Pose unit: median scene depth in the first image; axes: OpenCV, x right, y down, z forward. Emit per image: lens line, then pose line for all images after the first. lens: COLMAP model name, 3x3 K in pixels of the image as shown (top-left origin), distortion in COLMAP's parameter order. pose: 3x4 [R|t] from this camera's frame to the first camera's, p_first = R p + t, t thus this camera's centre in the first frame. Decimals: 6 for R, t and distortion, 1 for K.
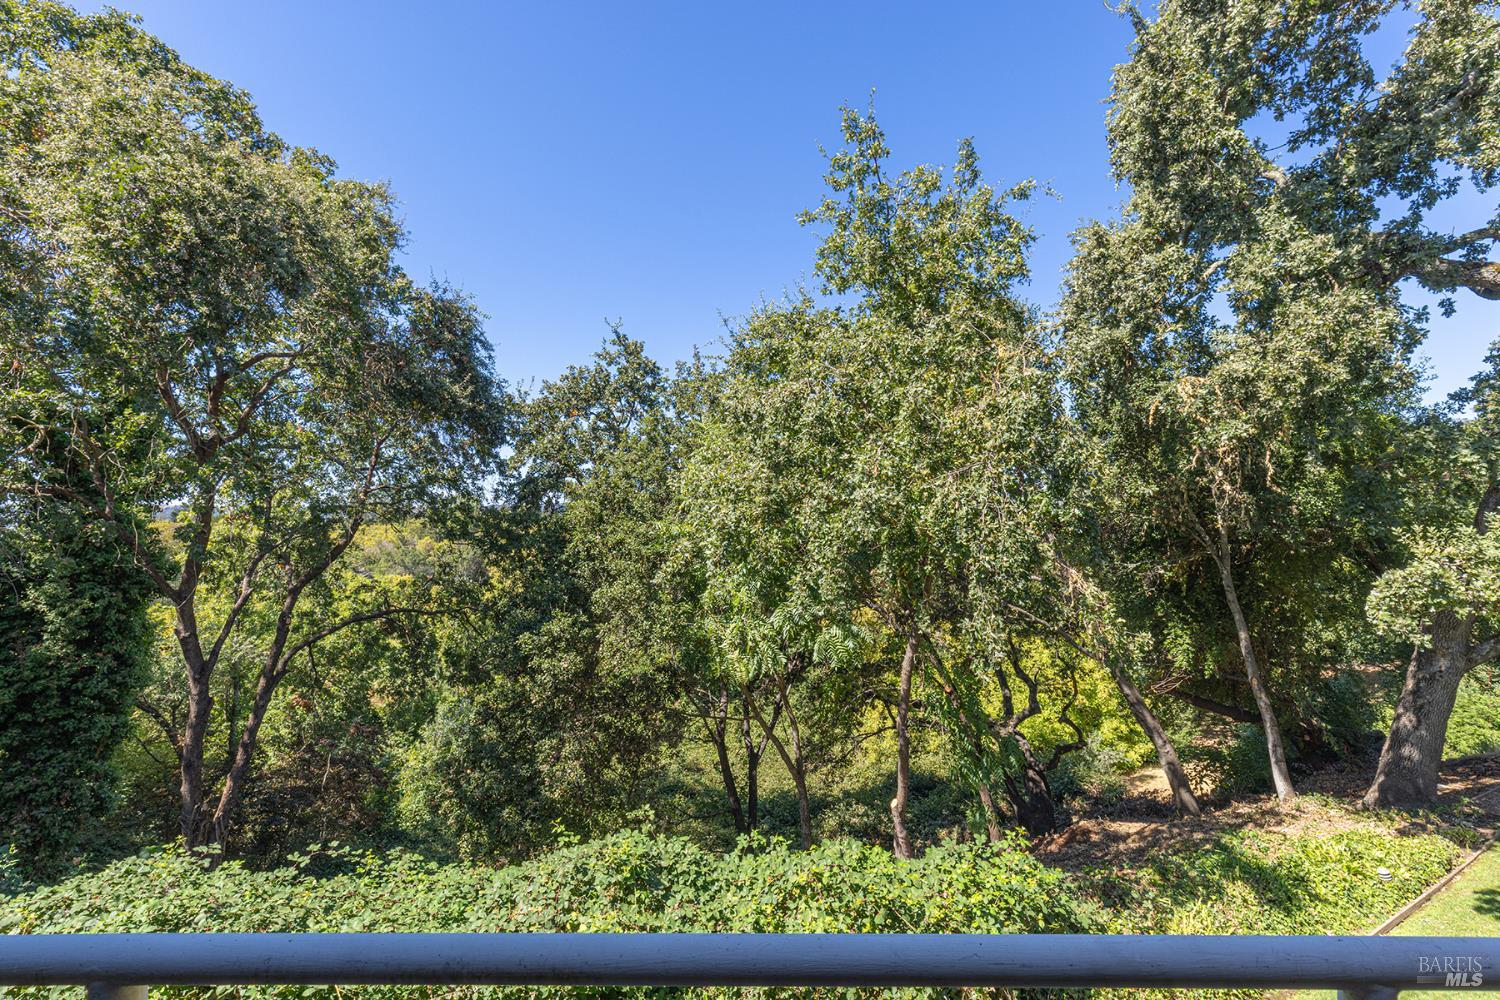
lens RADIAL K [[685.8, 0, 778.1], [0, 685.8, 516.7], [0, 0, 1]] dist [0.005806, -0.000961]
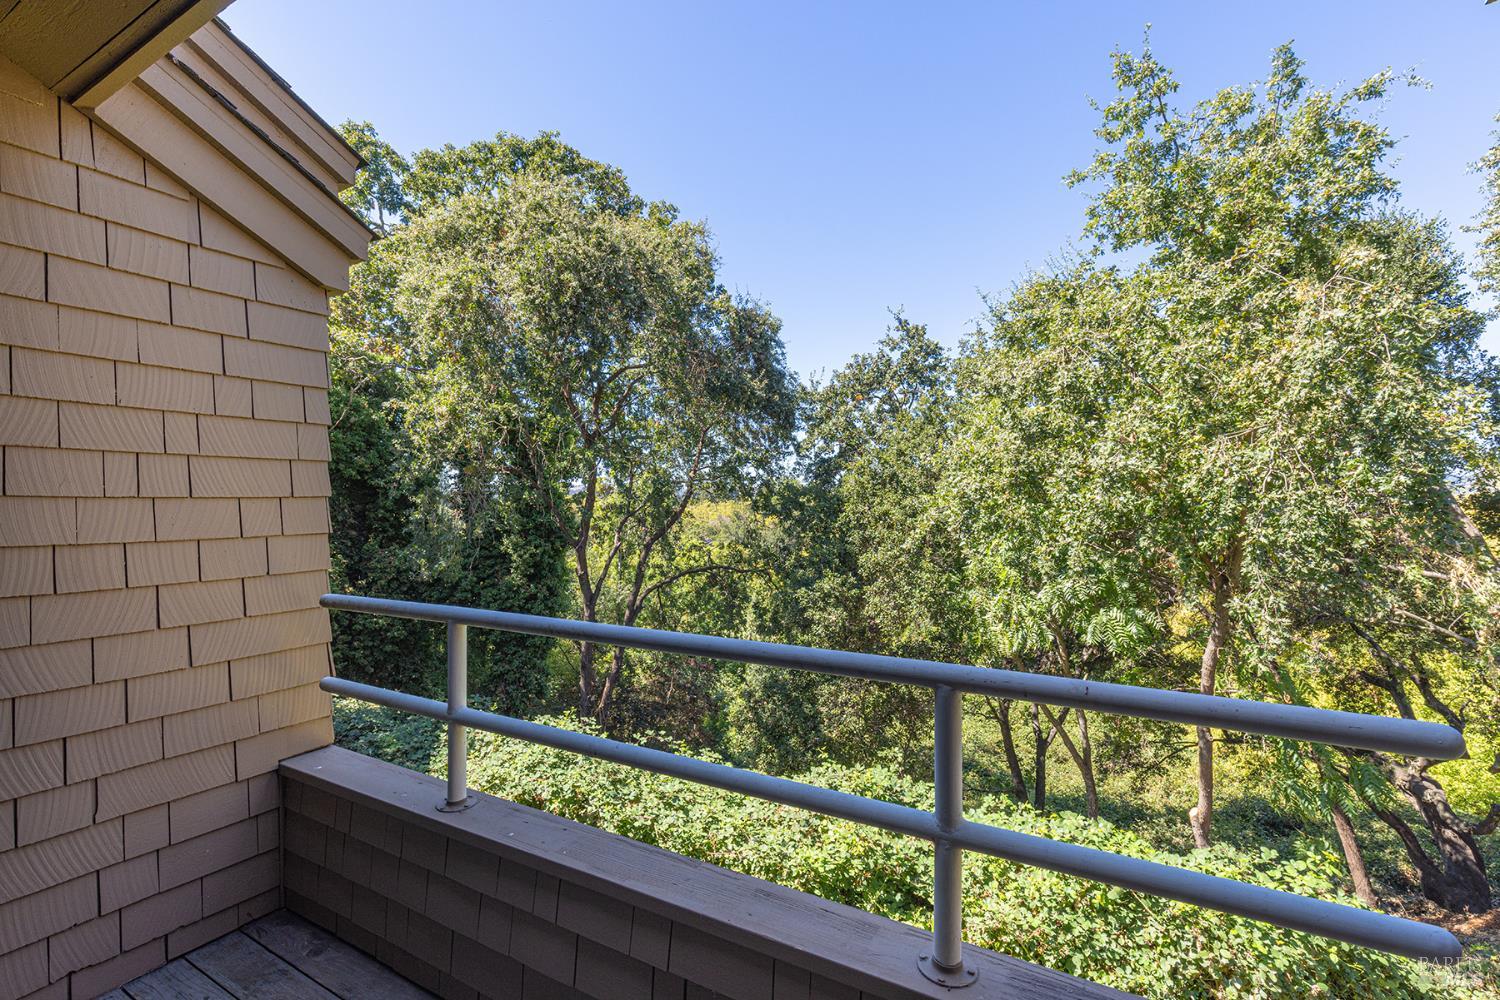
lens RADIAL K [[669.7, 0, 751.8], [0, 669.7, 514.2], [0, 0, 1]] dist [0.009314, -0.001808]
pose [[0.887072, 0.020856, -0.461159, 0.078145], [-0.009853, 0.999607, 0.026254, 0.013939], [0.461525, -0.018745, 0.886929, -0.050305]]
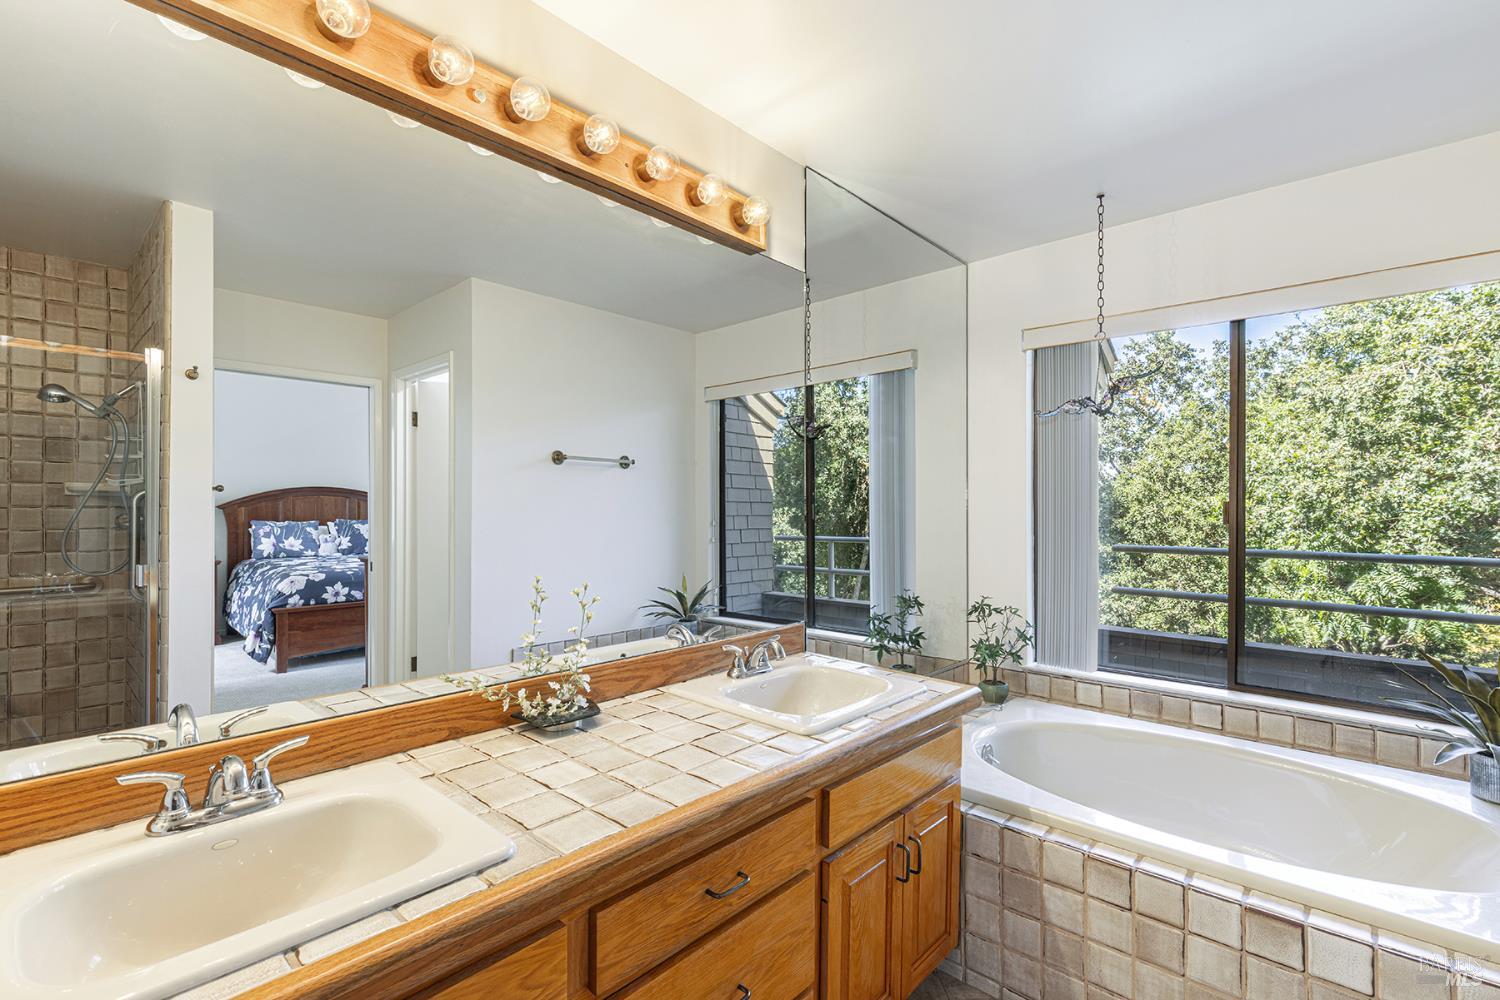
lens RADIAL K [[685.8, 0, 721.7], [0, 685.8, 499.8], [0, 0, 1]] dist [0.005806, -0.000961]
pose [[0.748012, 0.005938, -0.663659, -0.032444], [-0.005167, 0.999982, 0.003124, 0.015587], [0.663665, 0.001093, 0.748029, -0.454438]]
